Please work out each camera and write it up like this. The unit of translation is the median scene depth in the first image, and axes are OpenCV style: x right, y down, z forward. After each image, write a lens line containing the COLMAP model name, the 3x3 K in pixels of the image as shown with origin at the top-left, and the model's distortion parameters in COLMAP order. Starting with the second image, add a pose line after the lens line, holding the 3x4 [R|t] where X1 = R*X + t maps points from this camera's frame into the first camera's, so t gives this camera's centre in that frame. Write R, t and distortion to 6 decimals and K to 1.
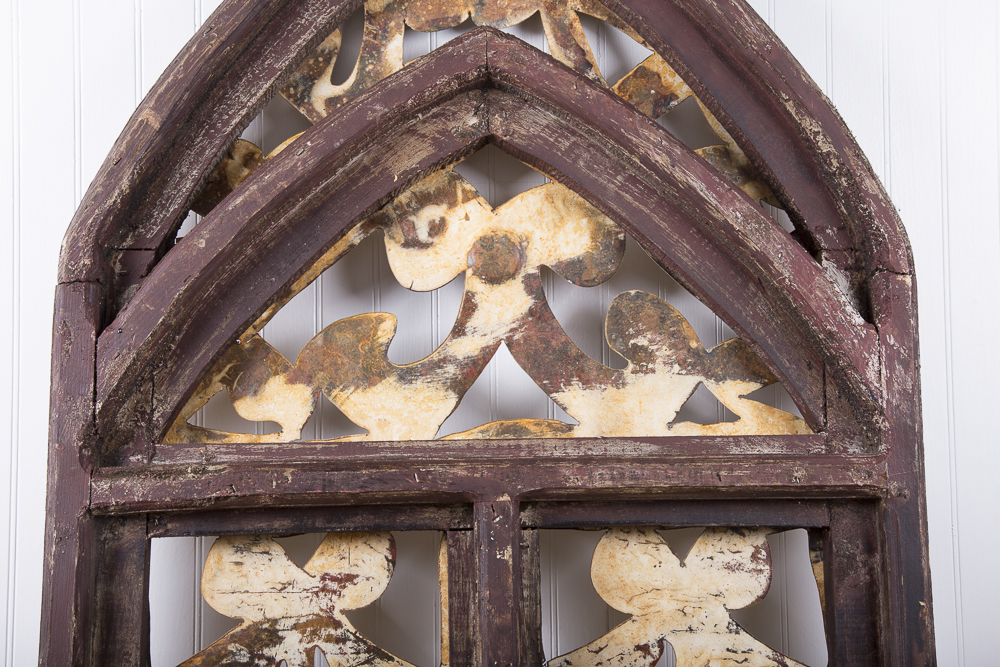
lens RADIAL K [[1513.5, 0, 494.8], [0, 1513.5, 348.2], [0, 0, 1]] dist [0.141200, 0.000000]
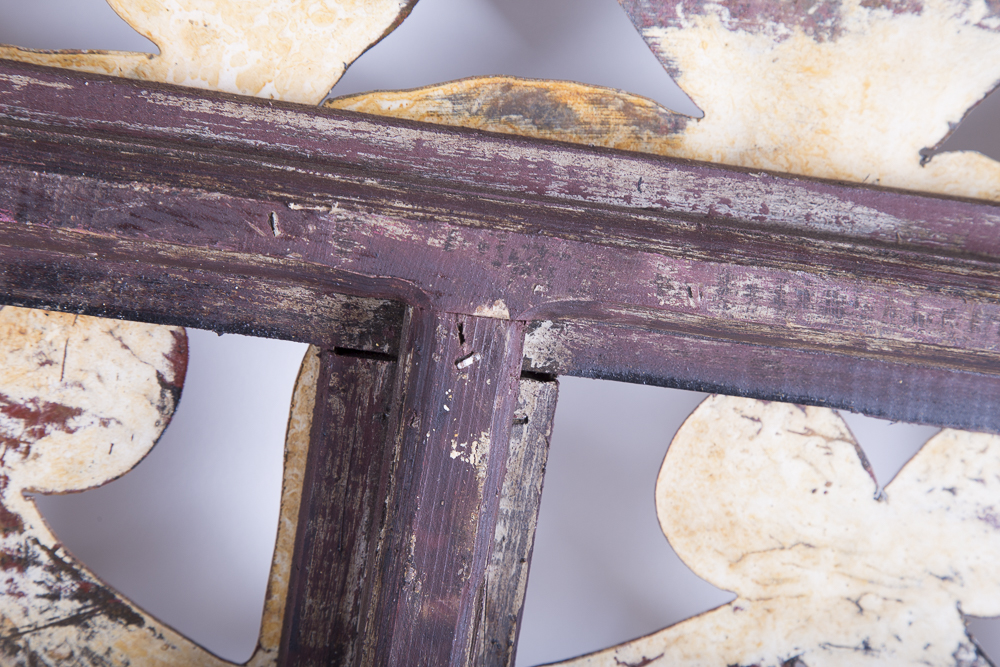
lens RADIAL K [[2551.0, 0, 501.2], [0, 2551.0, 373.9], [0, 0, 1]] dist [0.376752, 0.000000]
pose [[0.981467, 0.156225, 0.110978, -0.058711], [-0.181976, 0.941319, 0.284258, -0.066959], [-0.060057, -0.299185, 0.952303, 0.363900]]
